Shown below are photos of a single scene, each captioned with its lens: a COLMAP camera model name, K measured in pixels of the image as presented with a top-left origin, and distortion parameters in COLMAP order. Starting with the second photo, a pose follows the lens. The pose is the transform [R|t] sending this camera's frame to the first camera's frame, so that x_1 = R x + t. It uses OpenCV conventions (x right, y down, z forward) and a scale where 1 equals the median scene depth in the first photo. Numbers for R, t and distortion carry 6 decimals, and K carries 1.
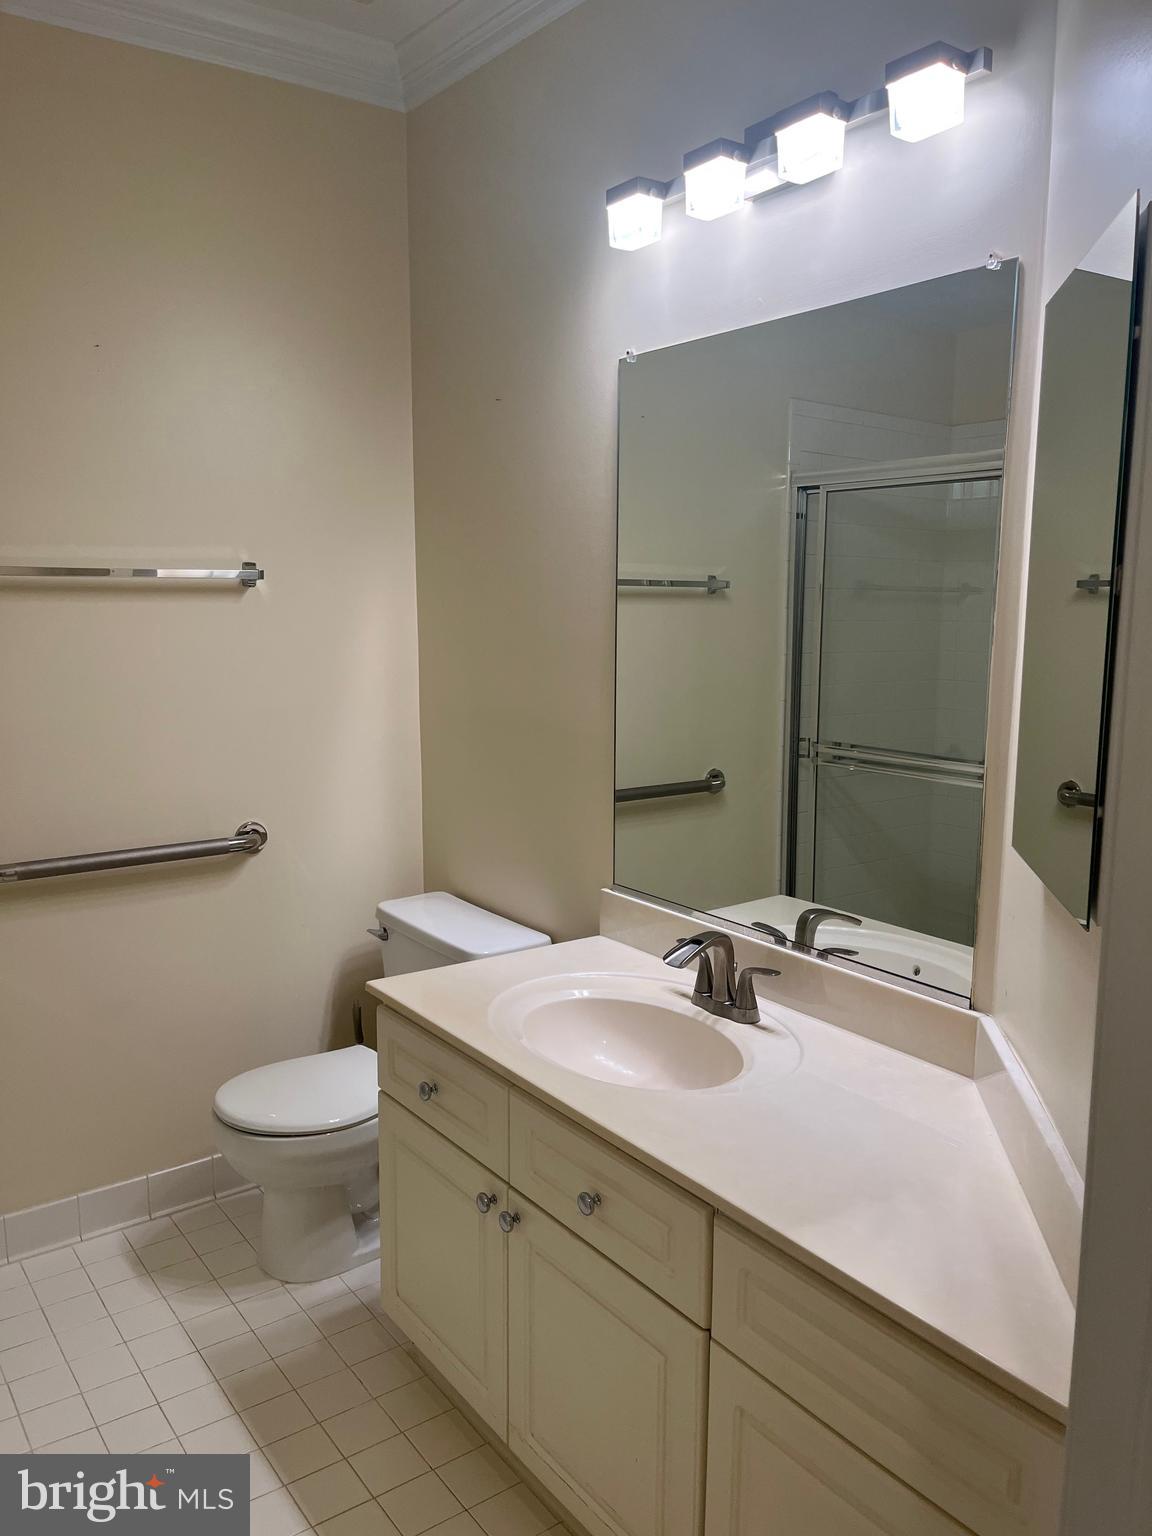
lens RADIAL K [[1173.5, 0, 576.0], [0, 1173.5, 768.0], [0, 0, 1]] dist [0.069651, -0.075889]
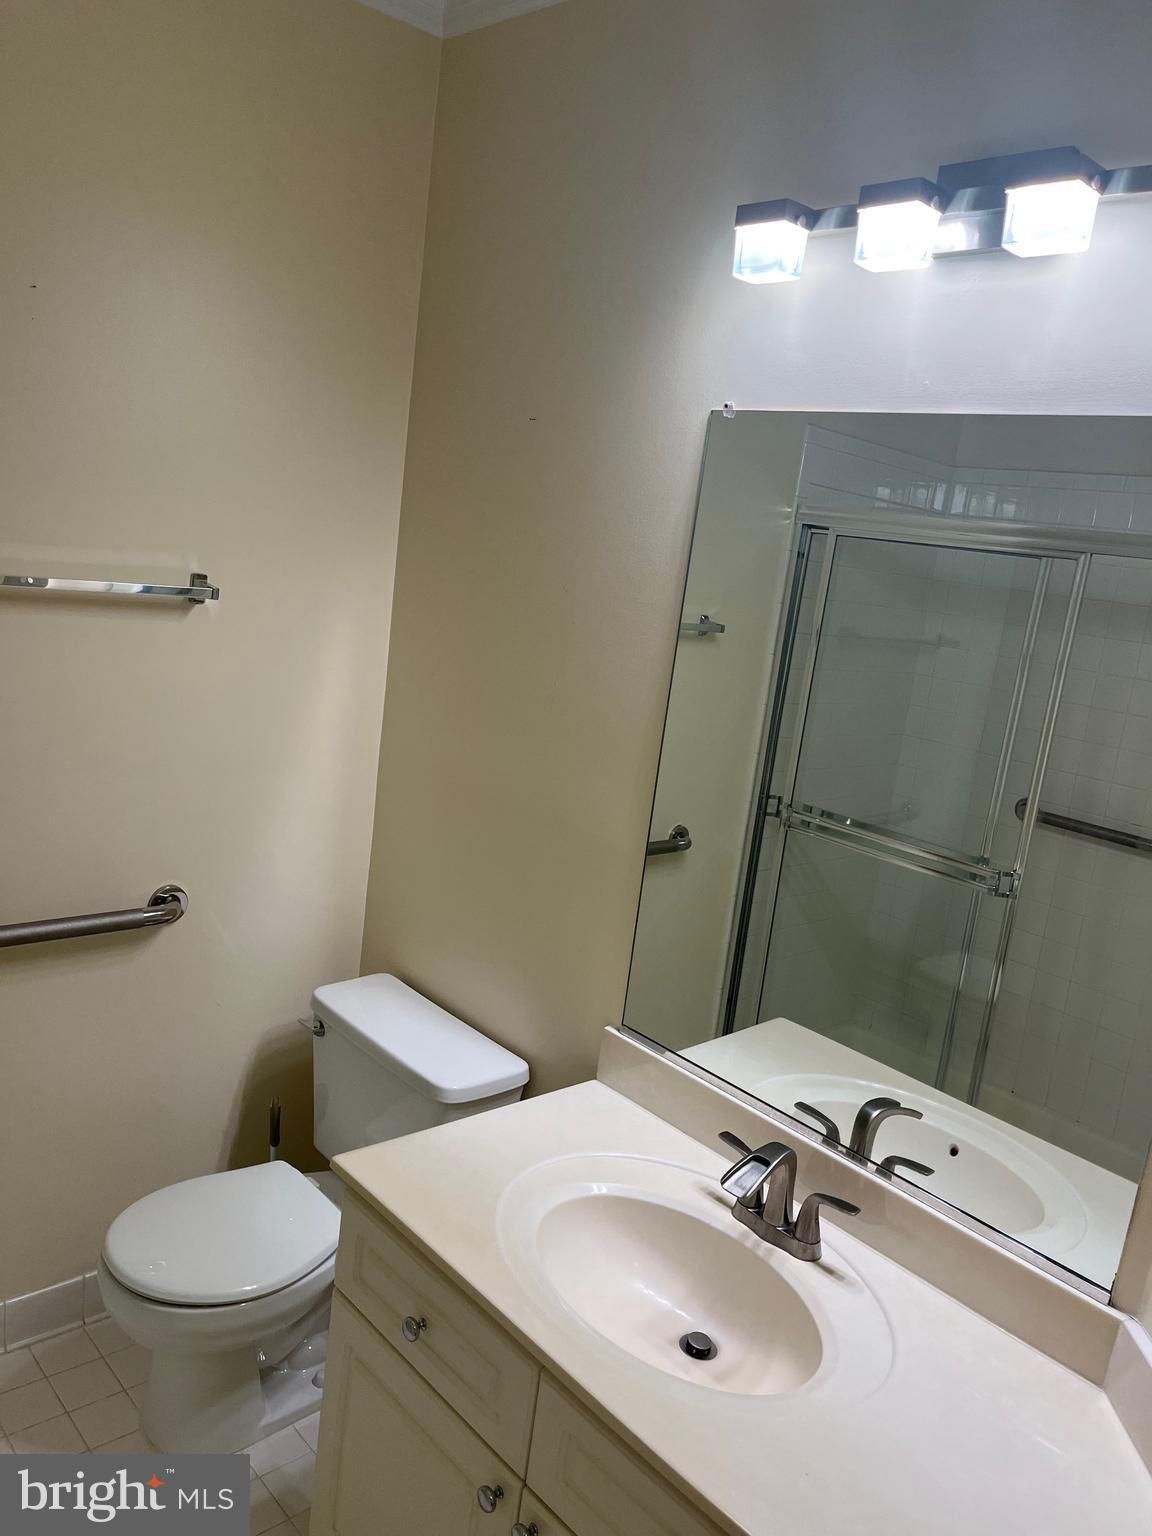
lens RADIAL K [[1176.1, 0, 576.0], [0, 1176.1, 768.0], [0, 0, 1]] dist [0.077581, -0.110253]
pose [[0.986661, 0.097457, 0.130396, -0.120614], [-0.104698, 0.993253, 0.049865, -0.115309], [-0.124657, -0.062852, 0.990207, 0.164892]]
